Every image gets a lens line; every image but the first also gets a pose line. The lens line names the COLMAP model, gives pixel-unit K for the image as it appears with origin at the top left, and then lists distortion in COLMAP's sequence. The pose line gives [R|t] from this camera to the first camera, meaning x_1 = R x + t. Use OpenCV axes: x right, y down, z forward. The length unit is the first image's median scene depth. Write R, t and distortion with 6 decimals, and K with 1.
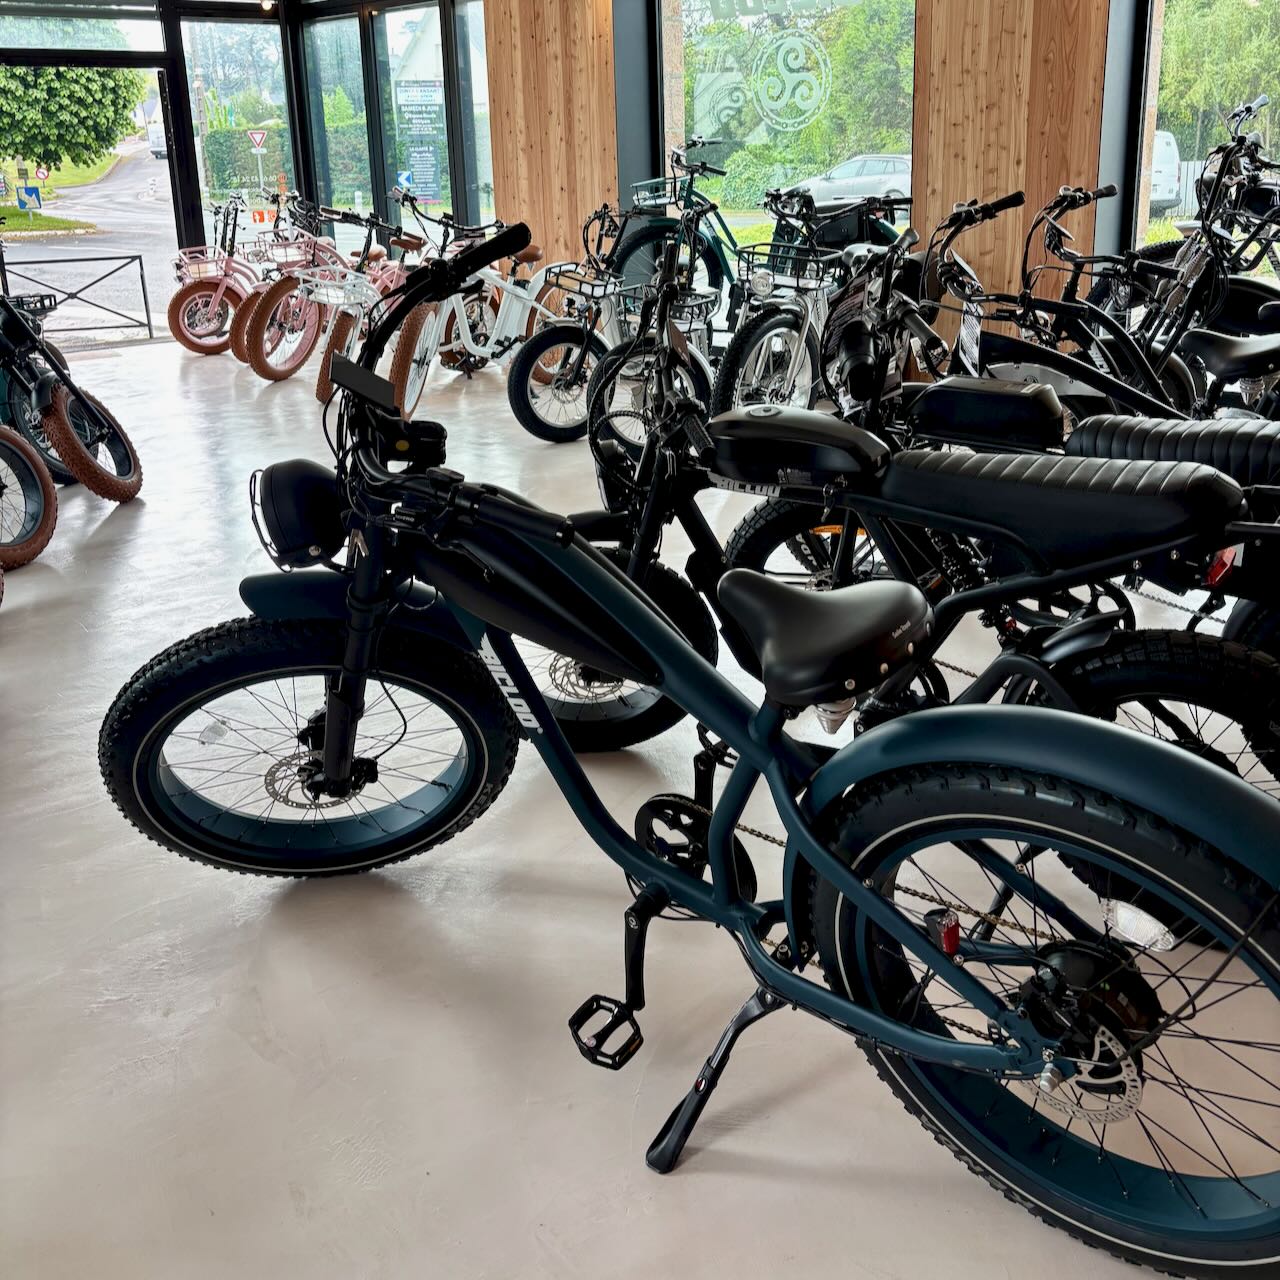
lens RADIAL K [[1281.3, 0, 635.9], [0, 1281.3, 493.4], [0, 0, 1]] dist [0.022490, 0.002068]
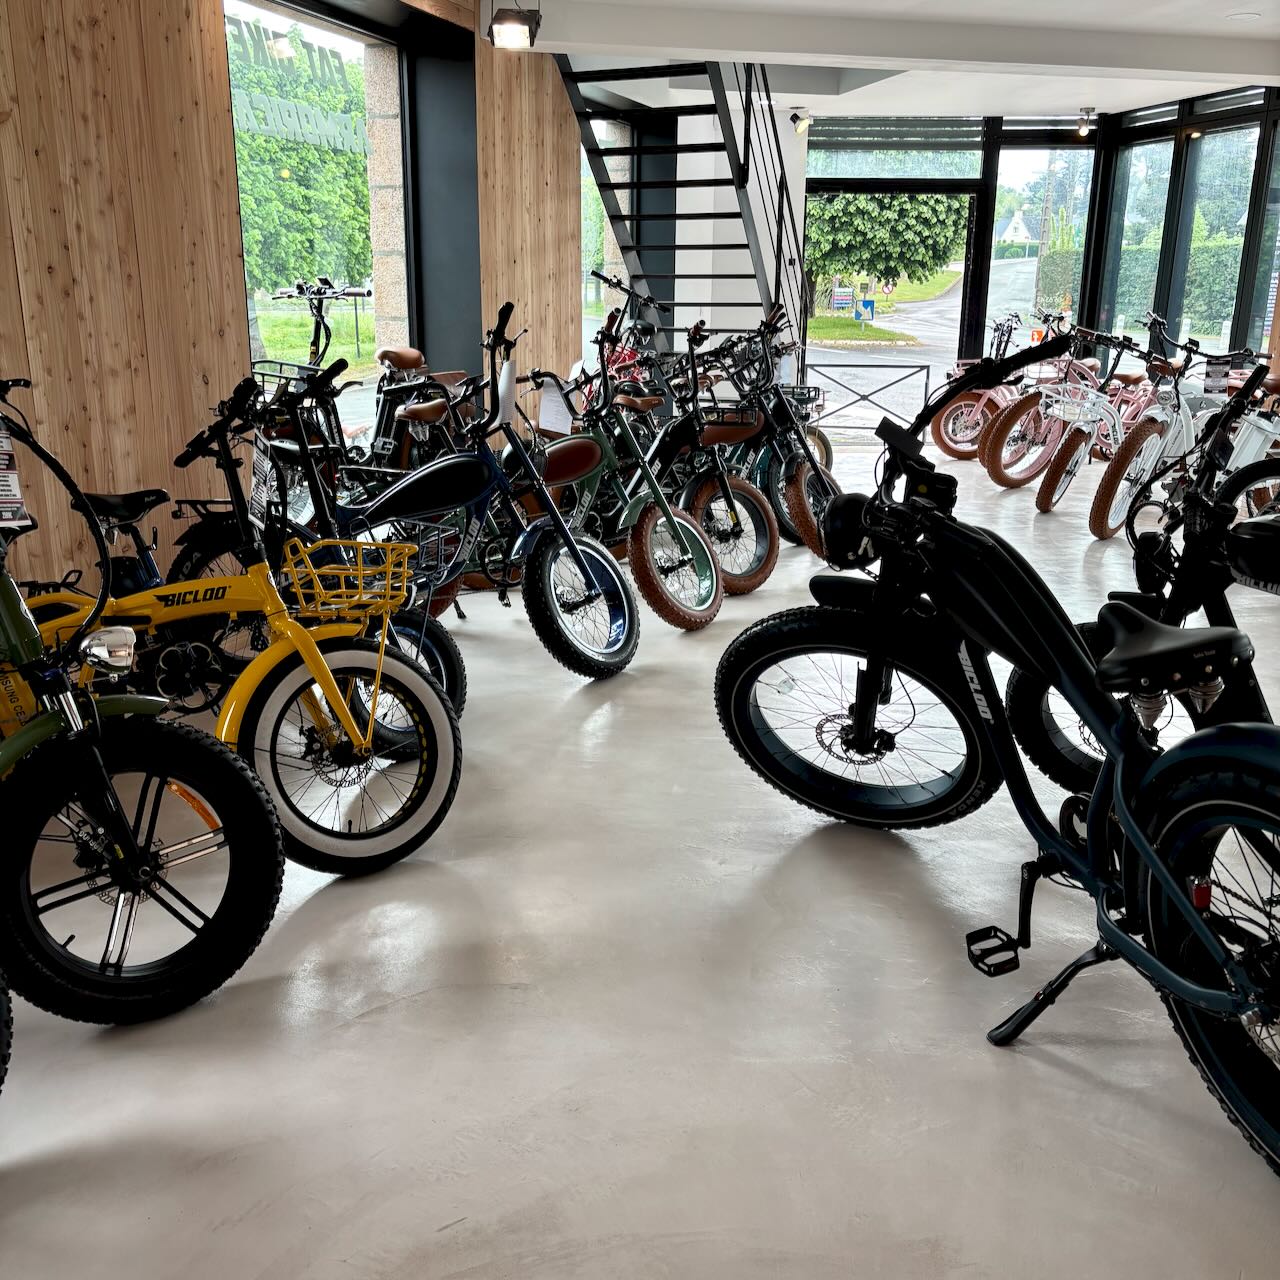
lens RADIAL K [[1259.6, 0, 640.0], [0, 1259.6, 640.0], [0, 0, 1]] dist [0.006353, 0.012800]
pose [[0.824797, 0.184567, -0.534458, 0.258992], [-0.171556, 0.982354, 0.074490, 0.057868], [0.538775, 0.030250, 0.841906, -0.245973]]
